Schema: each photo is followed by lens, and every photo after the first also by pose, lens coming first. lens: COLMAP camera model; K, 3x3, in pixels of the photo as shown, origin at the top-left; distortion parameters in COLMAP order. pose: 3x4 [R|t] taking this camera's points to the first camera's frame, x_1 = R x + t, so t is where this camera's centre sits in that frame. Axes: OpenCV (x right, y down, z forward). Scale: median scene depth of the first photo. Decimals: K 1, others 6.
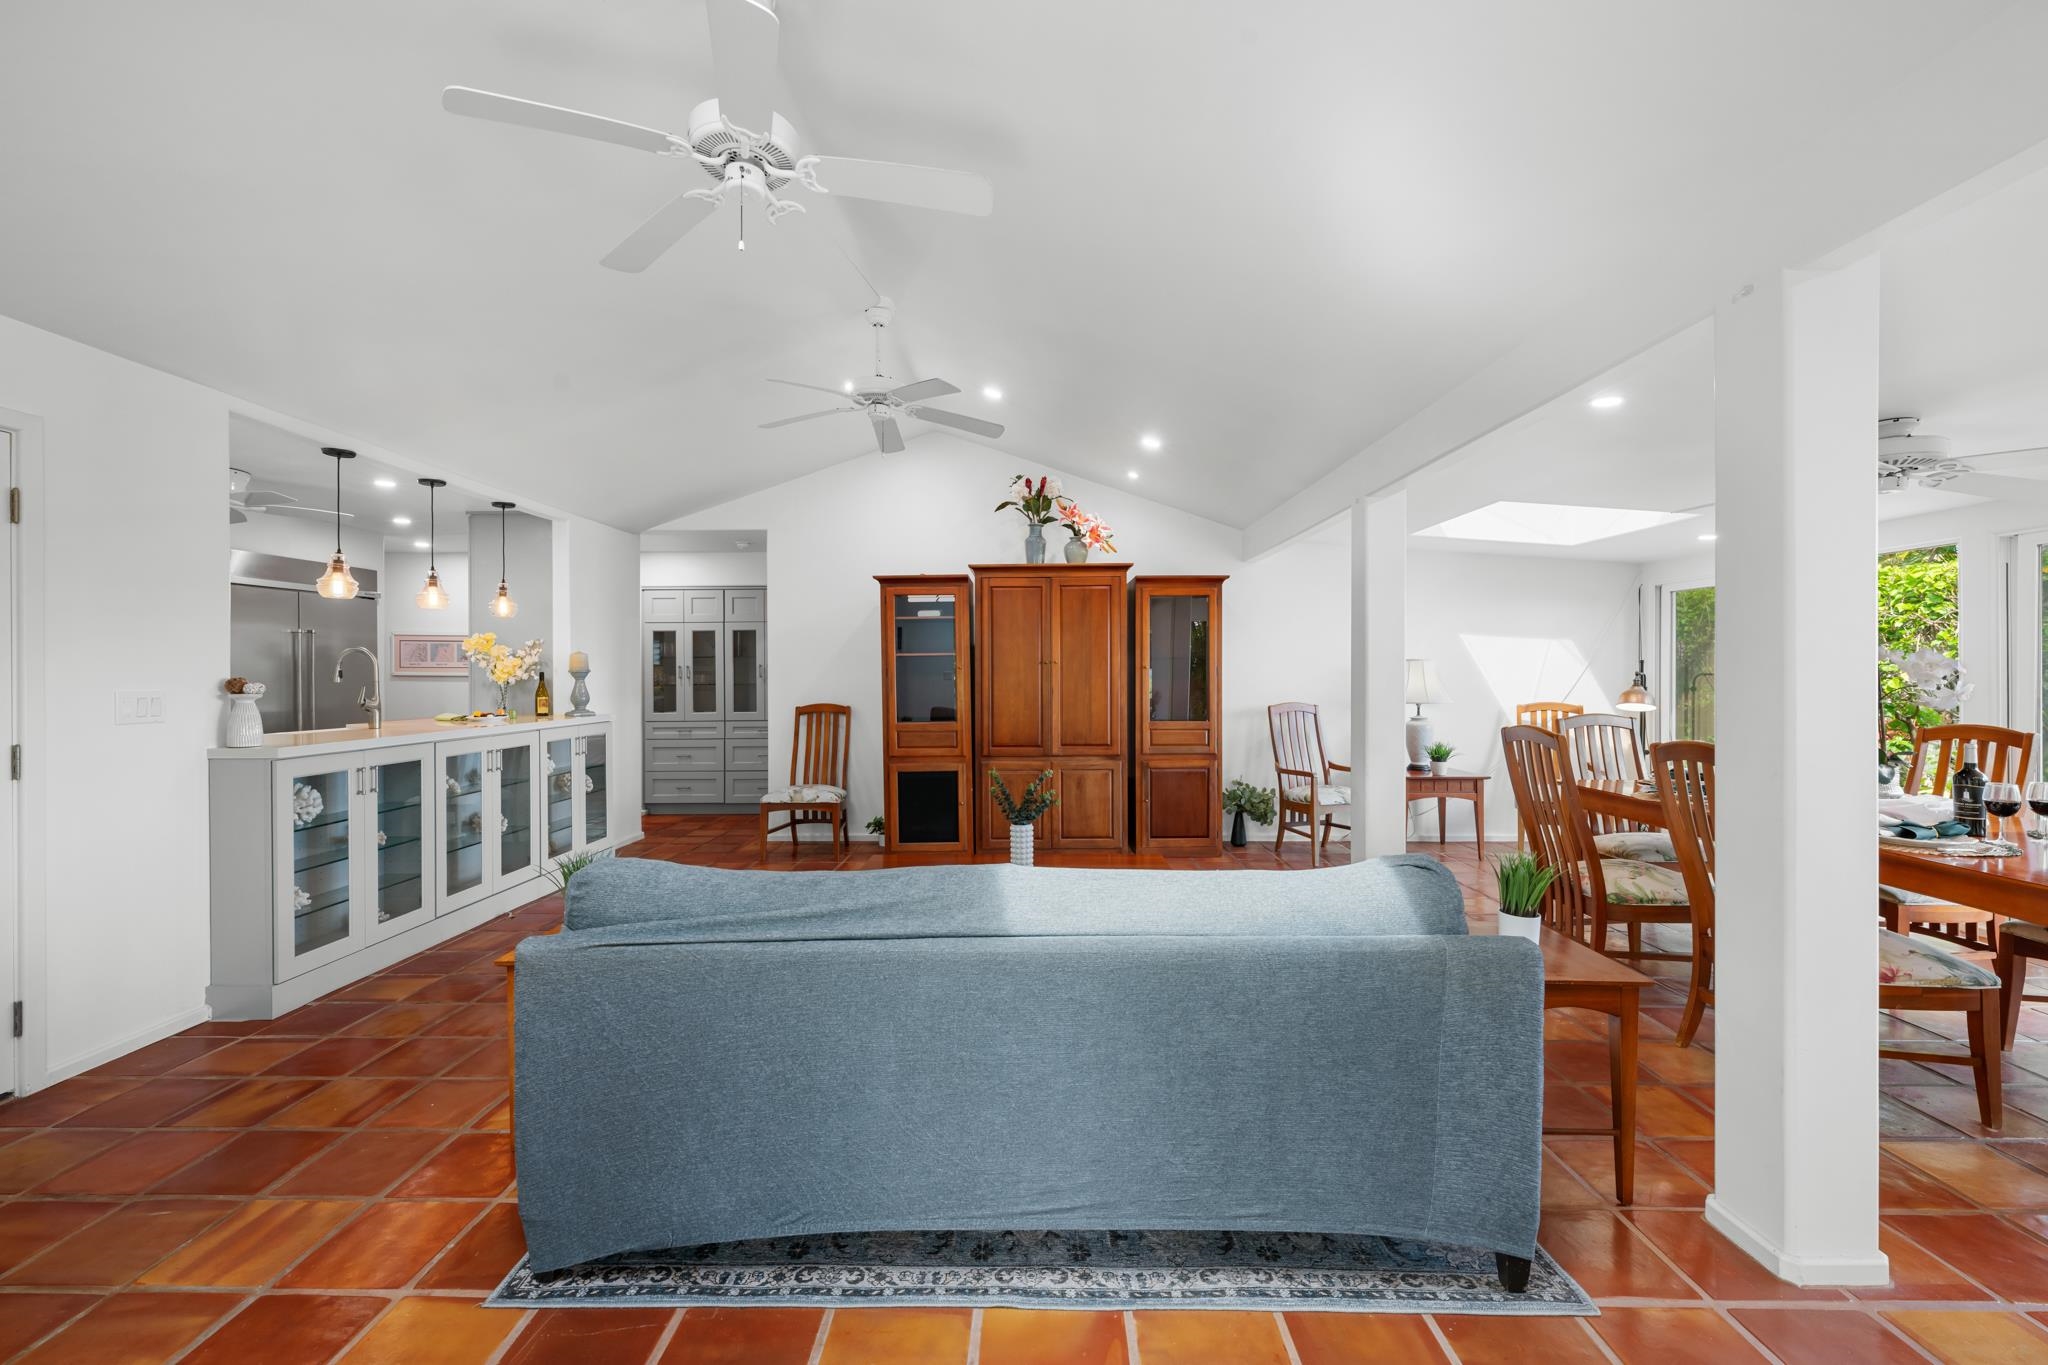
lens RADIAL K [[818.7, 0, 1028.7], [0, 818.7, 674.1], [0, 0, 1]] dist [0.000266, -0.000093]
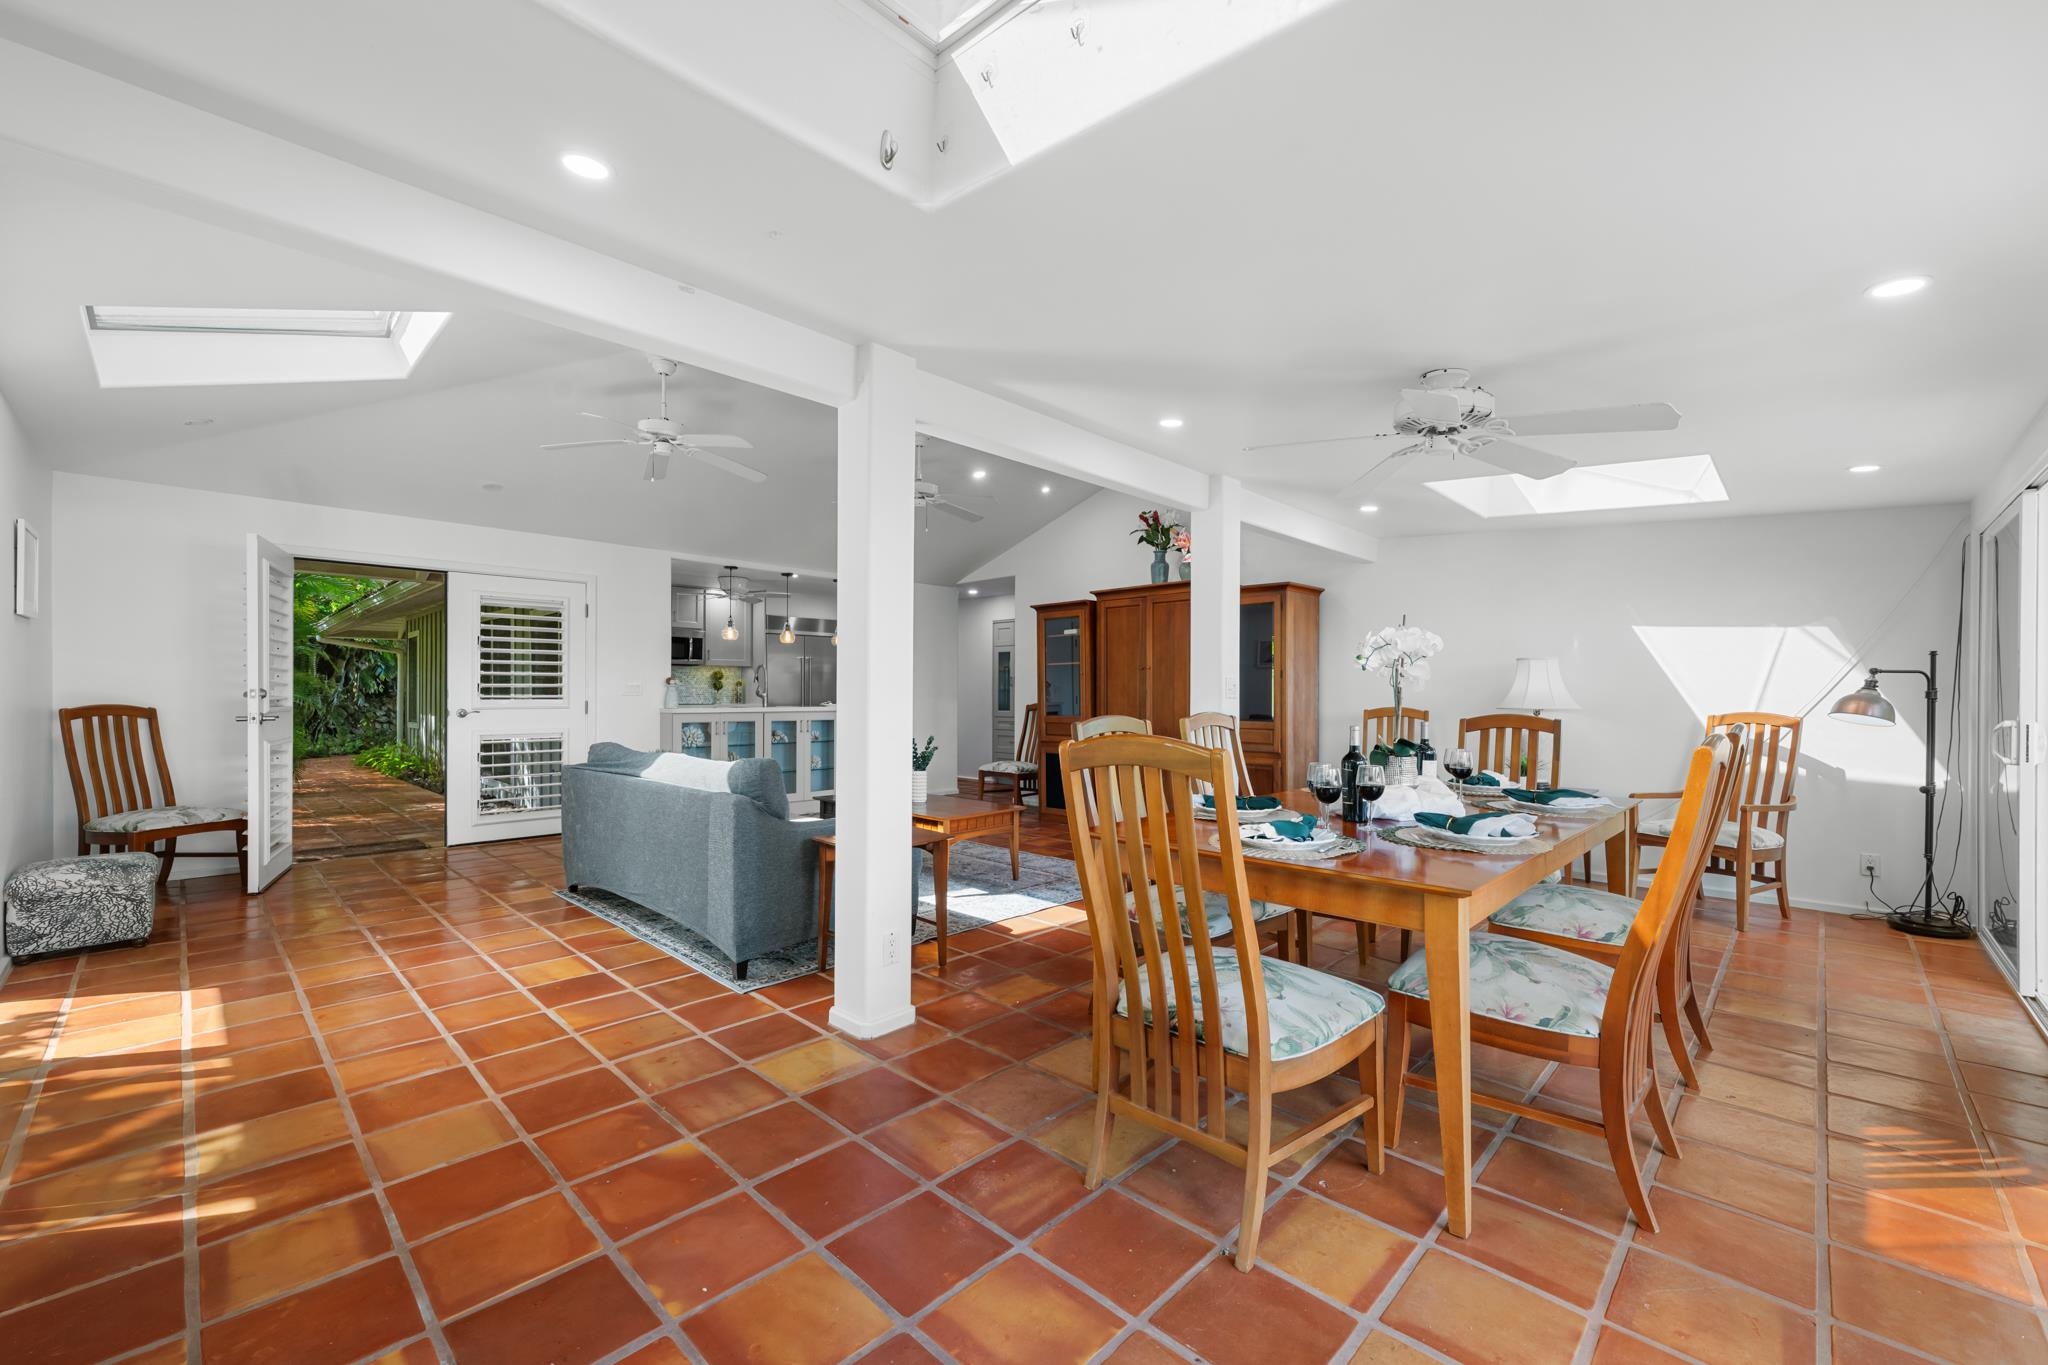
lens RADIAL K [[824.0, 0, 1027.4], [0, 824.0, 678.7], [0, 0, 1]] dist [-0.002298, -0.000018]
pose [[0.725780, -0.008109, -0.687879, 0.722695], [-0.005535, 0.999829, -0.017626, 0.023552], [0.687905, 0.016600, 0.725611, 0.017000]]
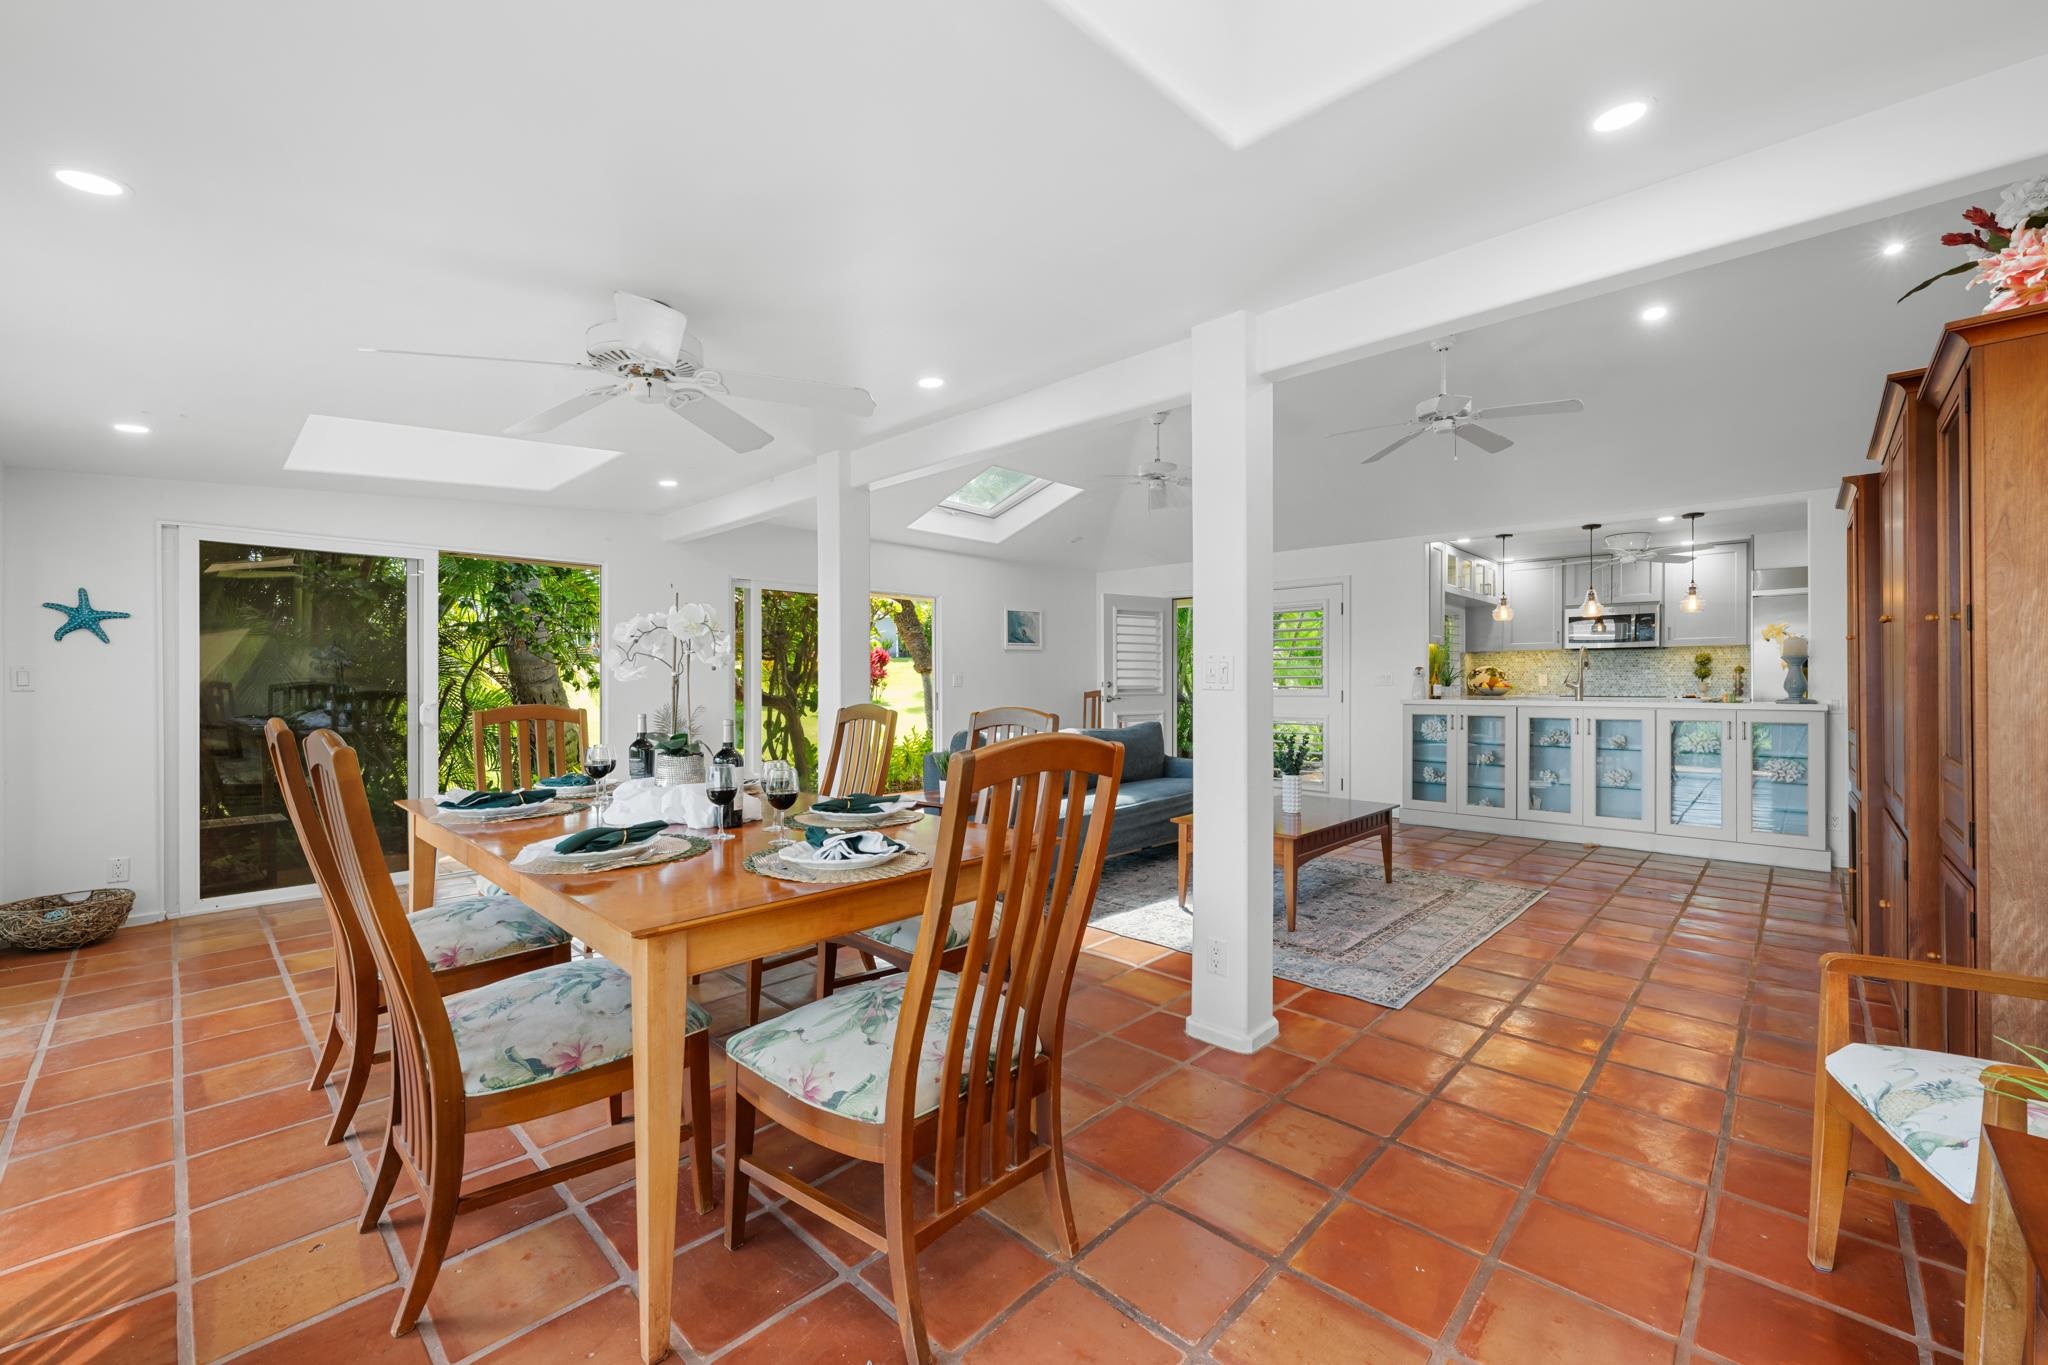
lens RADIAL K [[824.0, 0, 1027.4], [0, 824.0, 678.7], [0, 0, 1]] dist [-0.002298, -0.000018]
pose [[-0.688549, -0.003294, -0.725183, 0.740850], [0.000448, 0.999988, -0.004967, 0.025668], [0.725190, -0.003744, -0.688539, 0.967191]]
